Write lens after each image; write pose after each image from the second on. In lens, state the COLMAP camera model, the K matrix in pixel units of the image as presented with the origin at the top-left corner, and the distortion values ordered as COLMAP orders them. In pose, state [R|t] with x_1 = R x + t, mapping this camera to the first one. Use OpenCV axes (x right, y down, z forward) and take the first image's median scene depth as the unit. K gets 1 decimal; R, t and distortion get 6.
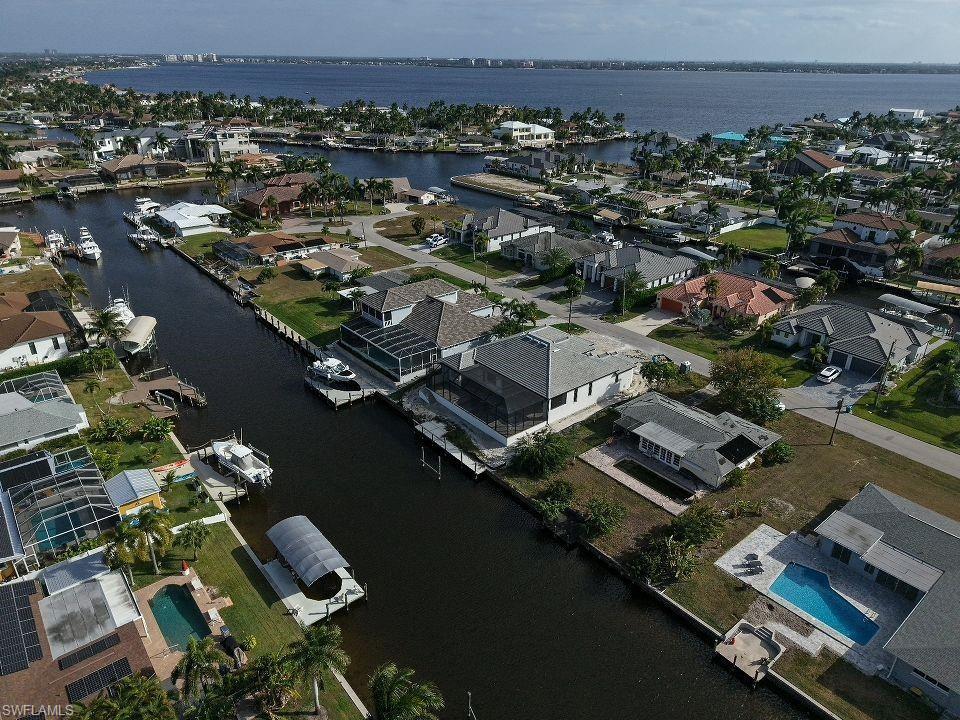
lens RADIAL K [[643.6, 0, 480.0], [0, 643.6, 360.0], [0, 0, 1]] dist [-0.002971, -0.002716]
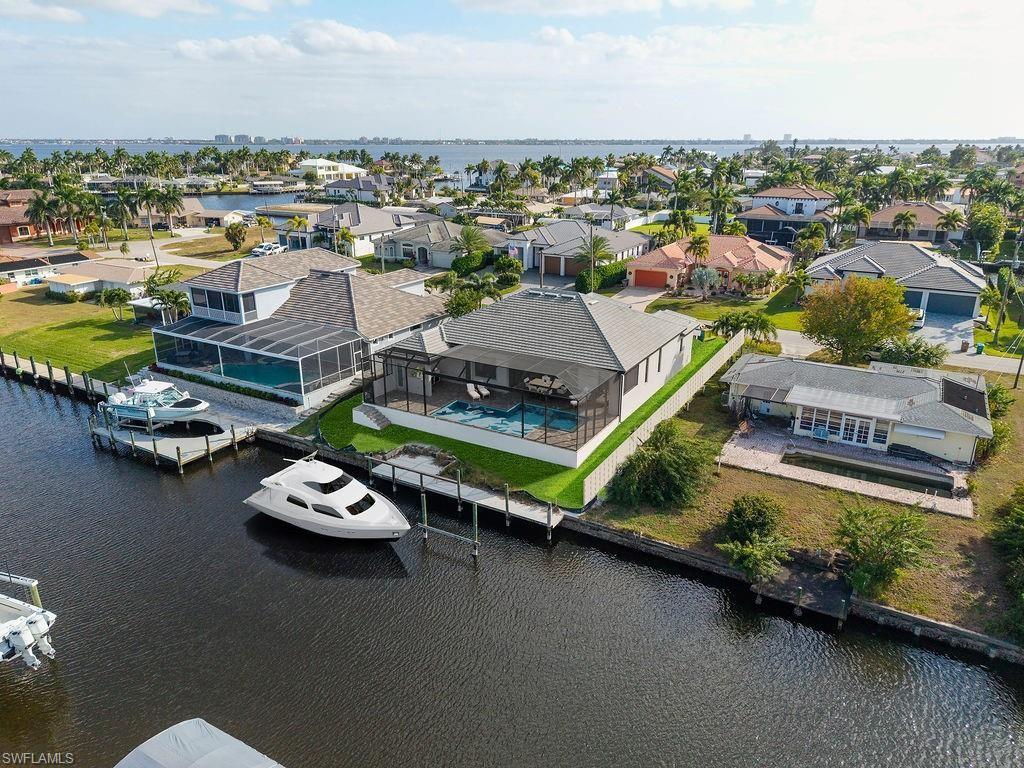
lens RADIAL K [[700.1, 0, 518.1], [0, 700.1, 397.4], [0, 0, 1]] dist [-0.006108, -0.005301]
pose [[0.935691, -0.129177, 0.328321, -0.108774], [0.156885, 0.985839, -0.059234, 0.065288], [-0.316020, 0.106933, 0.942707, 0.306618]]
